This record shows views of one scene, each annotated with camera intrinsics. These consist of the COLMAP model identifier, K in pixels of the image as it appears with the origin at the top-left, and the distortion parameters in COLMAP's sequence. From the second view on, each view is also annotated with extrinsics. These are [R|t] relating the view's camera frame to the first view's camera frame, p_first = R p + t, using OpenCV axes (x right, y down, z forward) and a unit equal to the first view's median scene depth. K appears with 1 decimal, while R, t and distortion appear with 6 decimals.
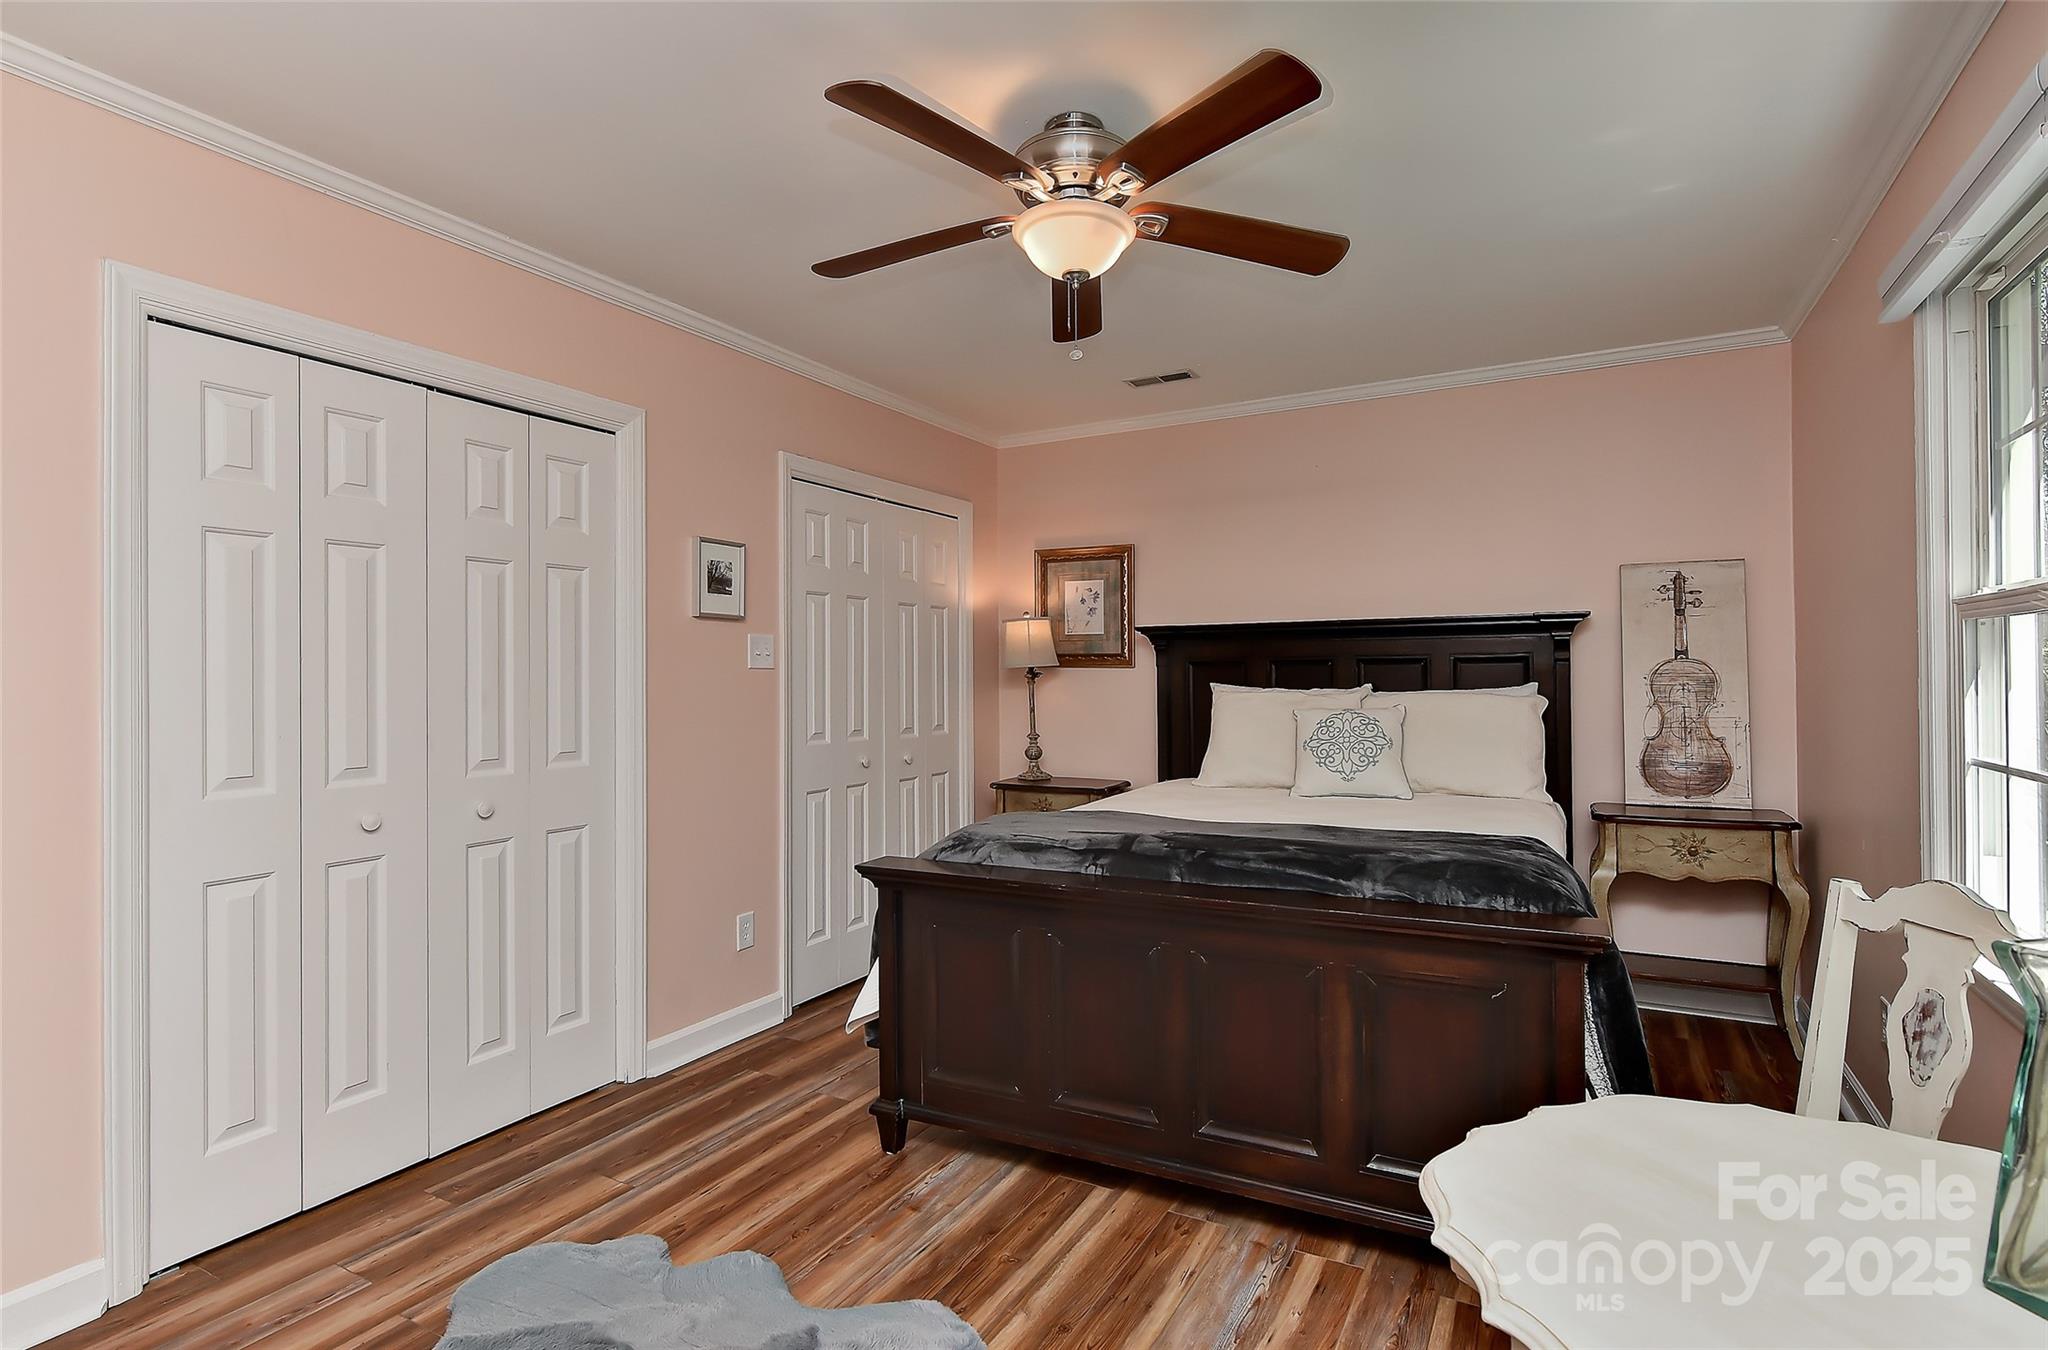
lens RADIAL K [[1021.4, 0, 1024.0], [0, 1021.4, 675.0], [0, 0, 1]] dist [0.002513, -0.000611]
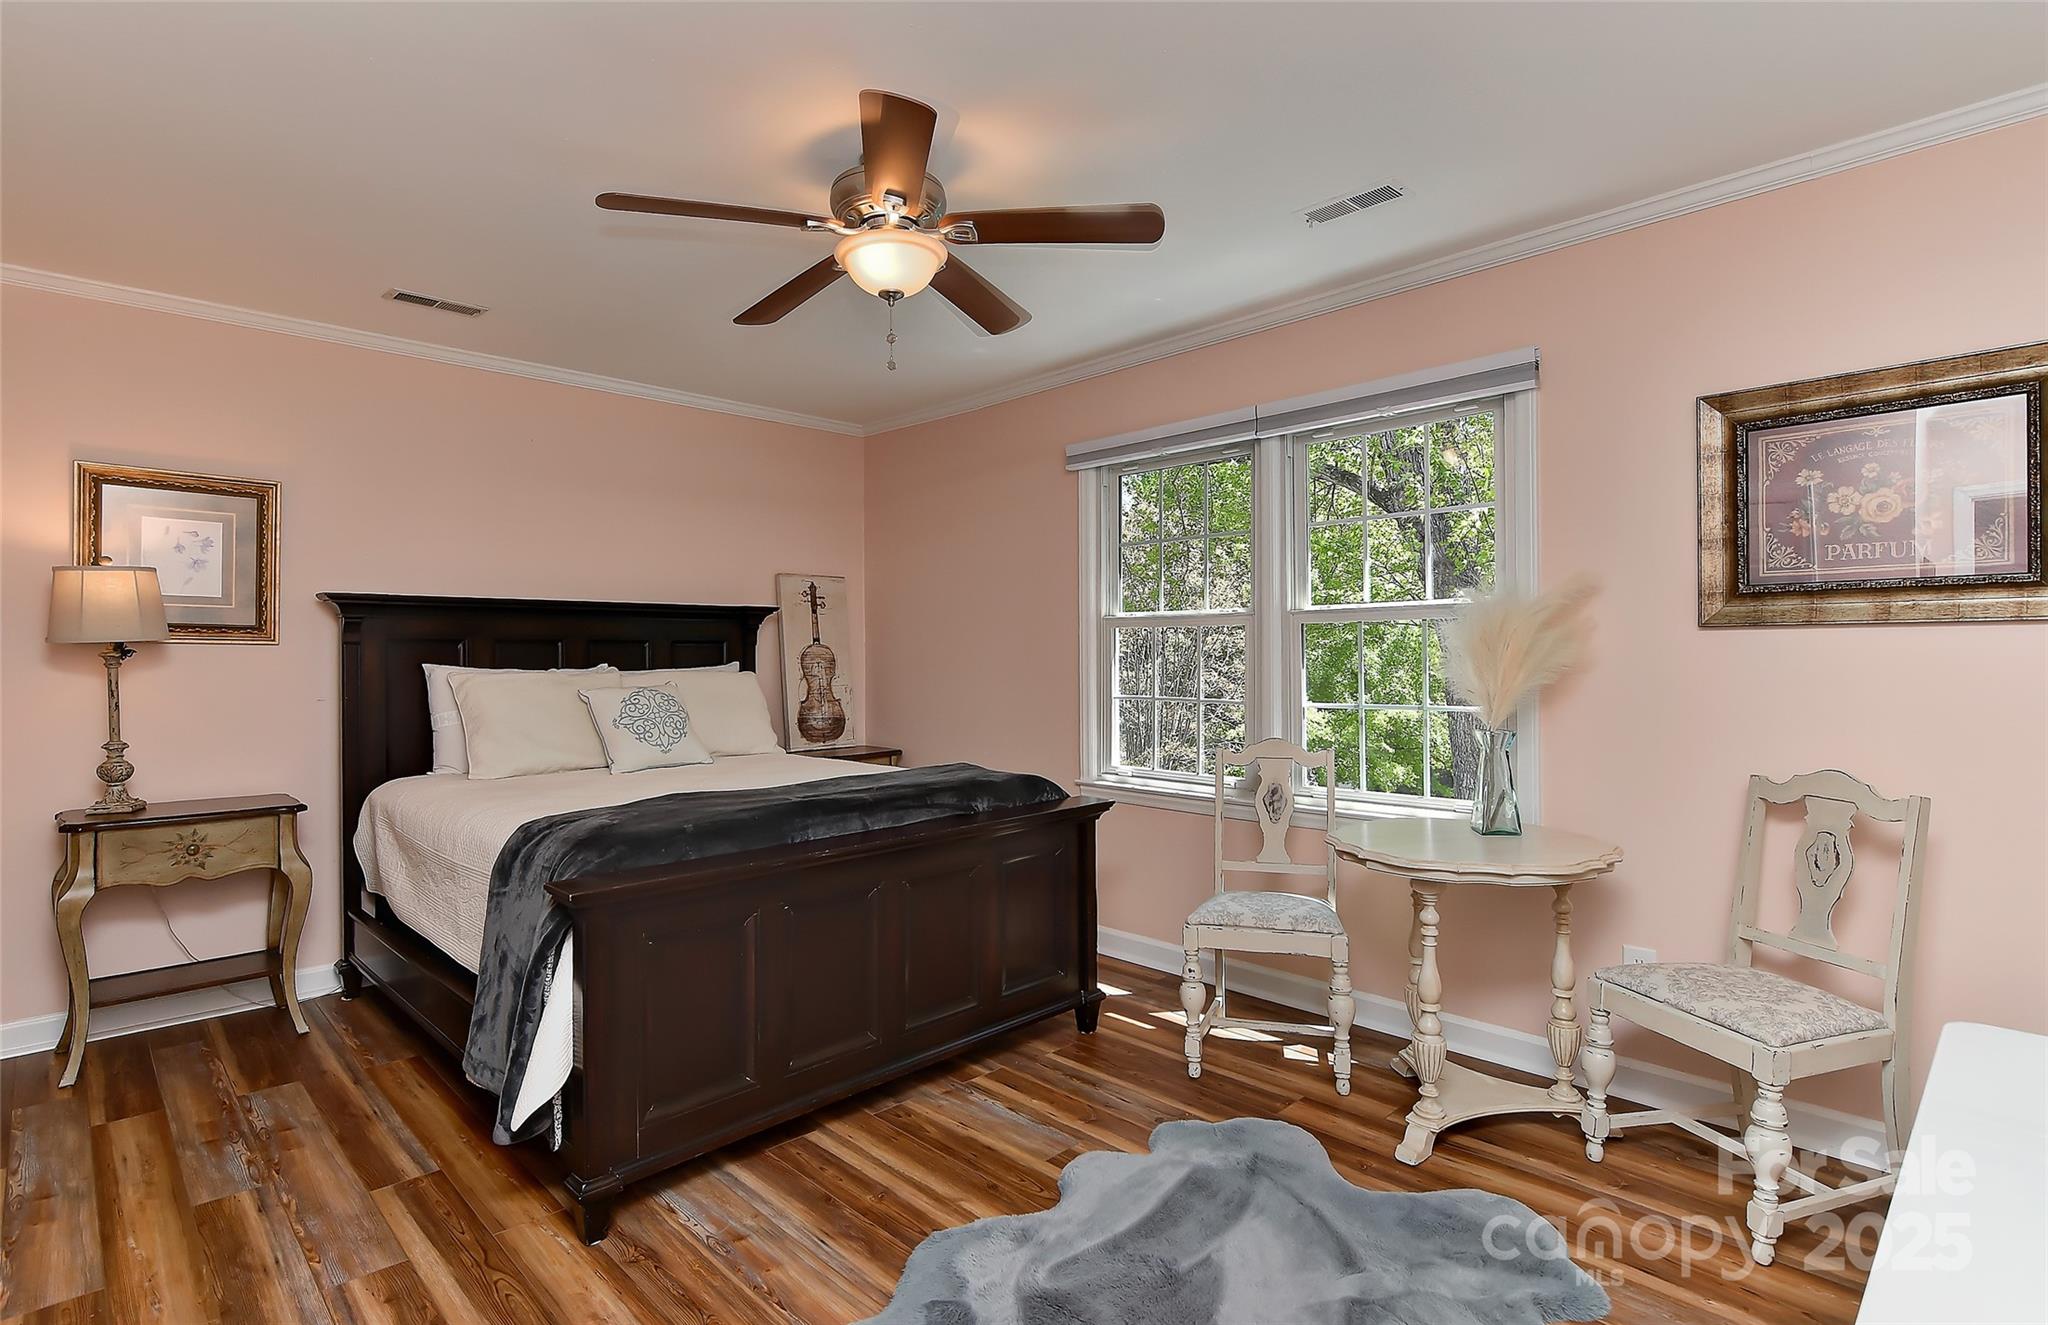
lens RADIAL K [[996.4, 0, 1024.0], [0, 996.4, 662.5], [0, 0, 1]] dist [0.000676, -0.000468]
pose [[0.287981, -0.001029, 0.957636, -0.583707], [0.000176, 0.999999, 0.001022, 0.007388], [-0.957636, -0.000125, 0.287981, 0.335057]]
